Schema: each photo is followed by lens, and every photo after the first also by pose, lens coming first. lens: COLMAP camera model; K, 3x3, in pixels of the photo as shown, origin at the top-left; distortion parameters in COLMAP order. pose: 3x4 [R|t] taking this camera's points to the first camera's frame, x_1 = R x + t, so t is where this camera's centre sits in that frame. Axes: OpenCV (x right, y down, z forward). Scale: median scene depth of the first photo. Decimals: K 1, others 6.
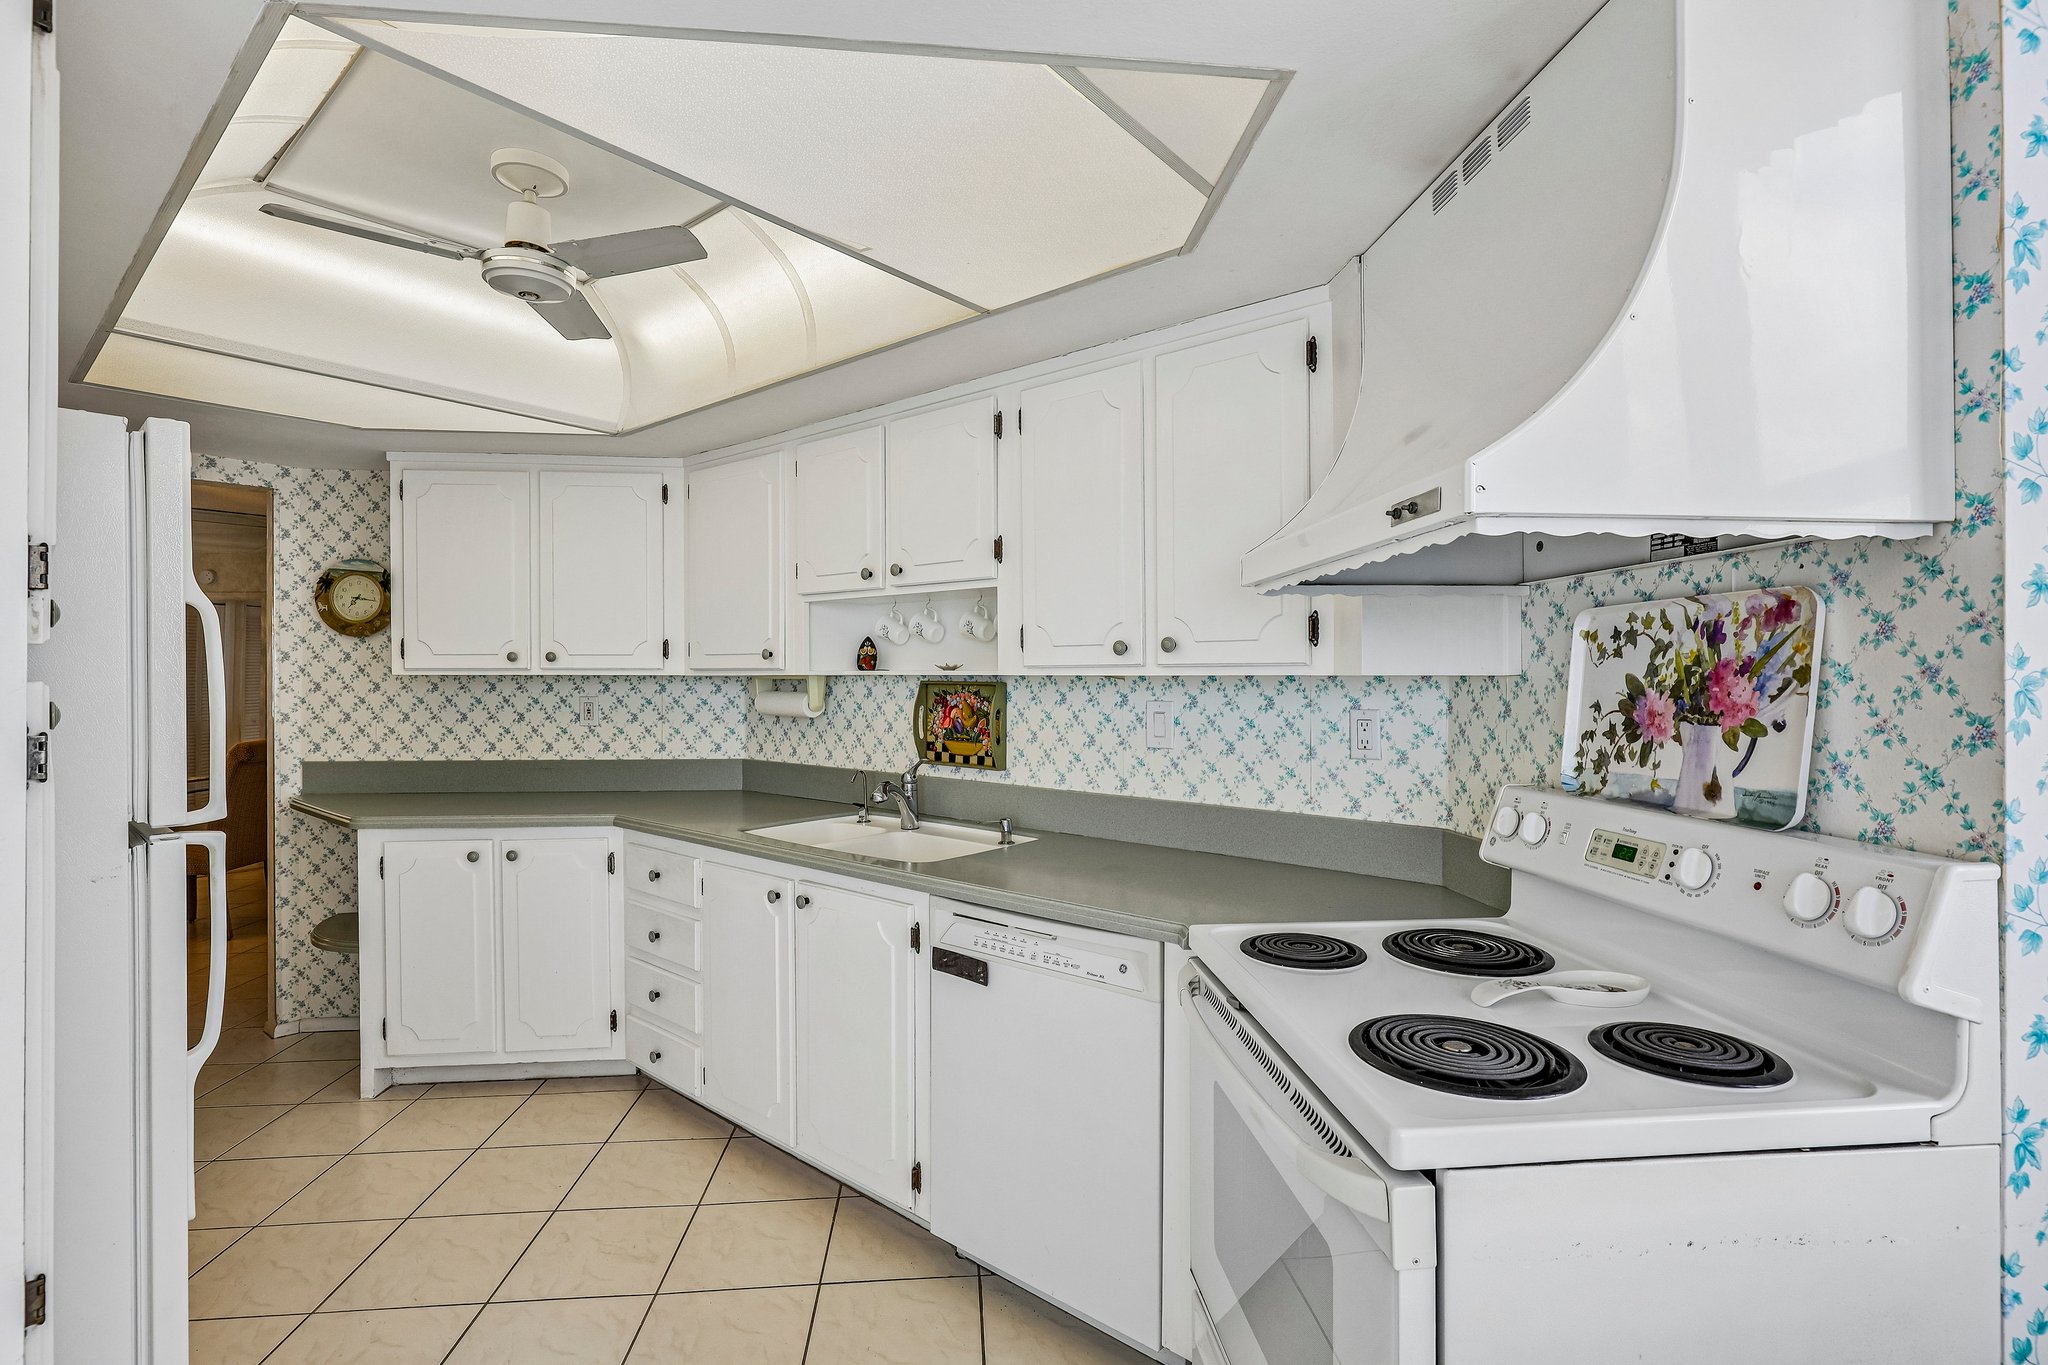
lens RADIAL K [[922.0, 0, 1042.5], [0, 922.0, 681.0], [0, 0, 1]] dist [-0.003566, 0.000036]
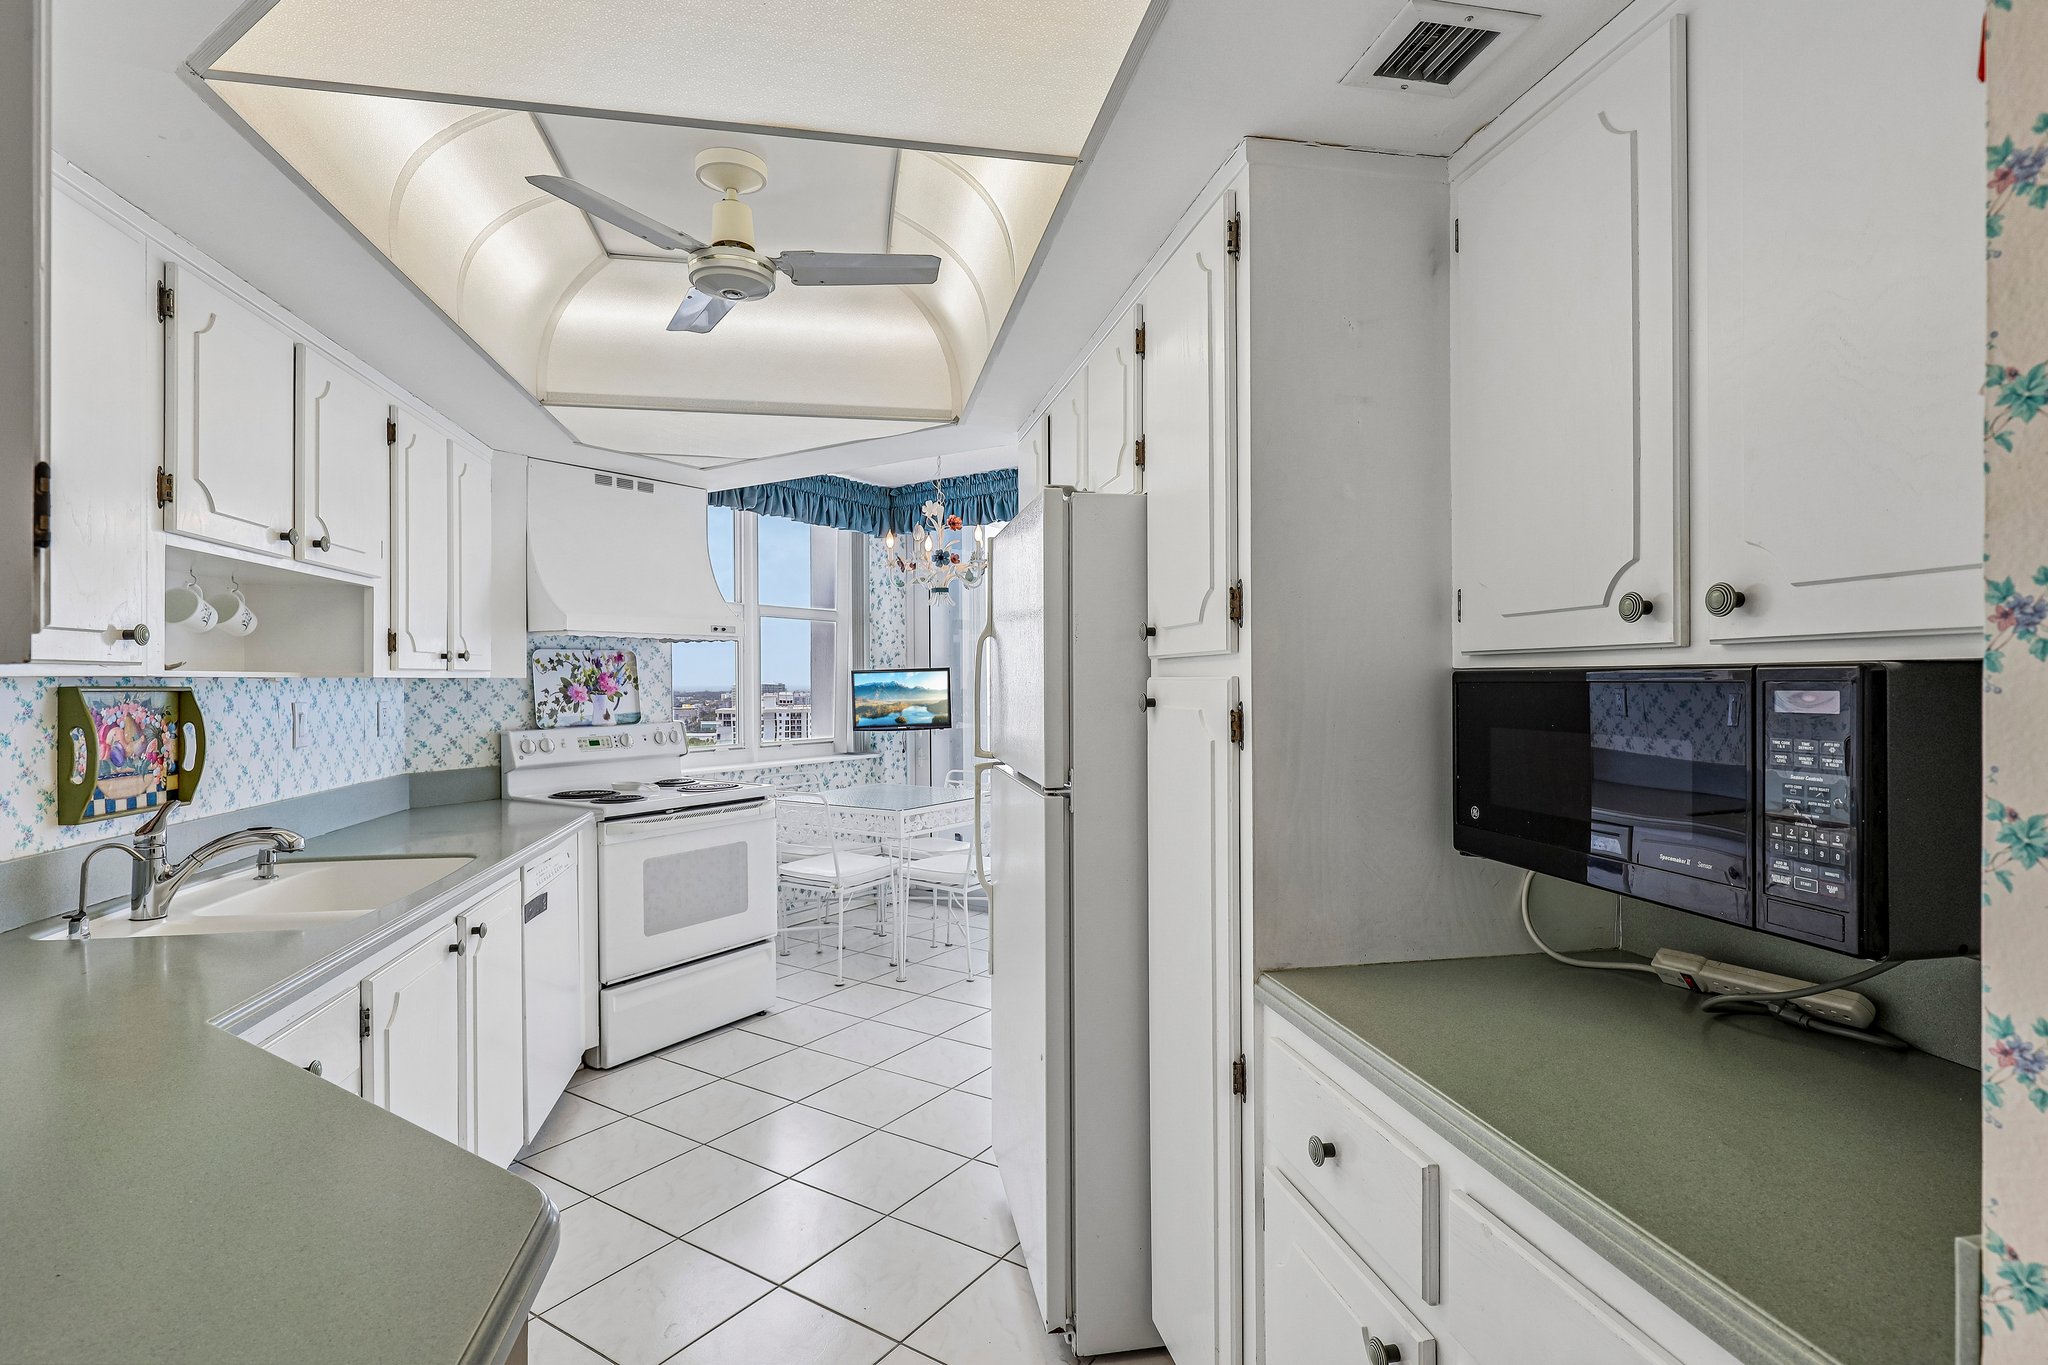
lens RADIAL K [[1007.7, 0, 1032.0], [0, 1007.7, 676.4], [0, 0, 1]] dist [0.003142, 0.000442]
pose [[-0.769247, 0.002117, 0.638948, -2.171177], [0.004960, 0.999984, 0.002659, -0.011229], [-0.638932, 0.005215, -0.769246, 2.360394]]
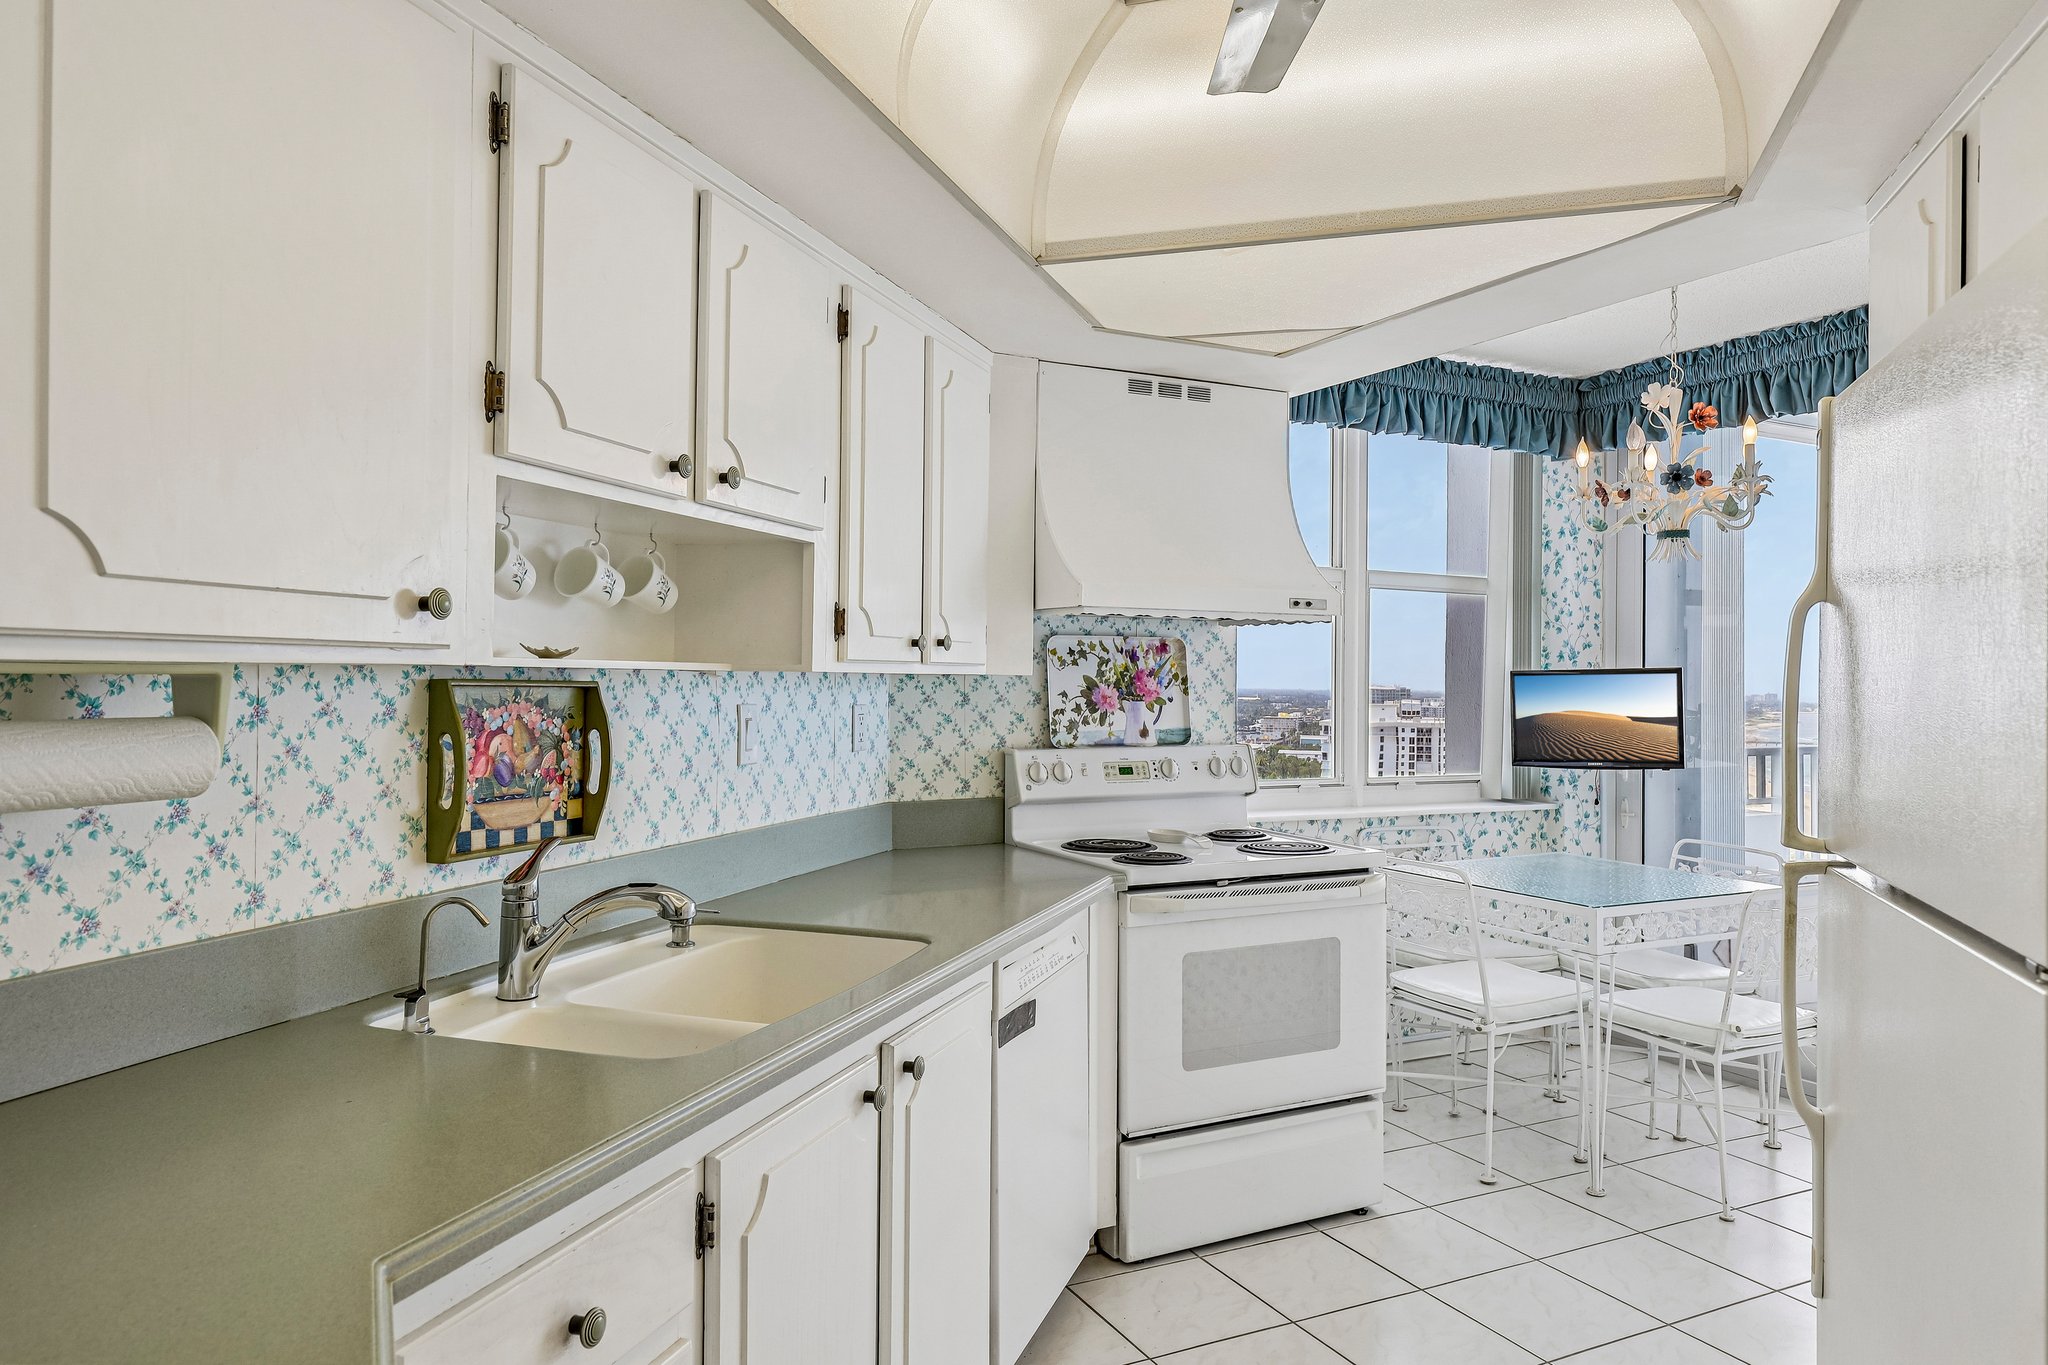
lens RADIAL K [[1340.9, 0, 1047.8], [0, 1340.9, 673.2], [0, 0, 1]] dist [-0.000134, 0.000684]
pose [[-0.364661, -0.002695, 0.931137, -1.783677], [-0.008045, 0.999968, -0.000257, -0.010363], [-0.931106, -0.007585, -0.364670, 2.058603]]
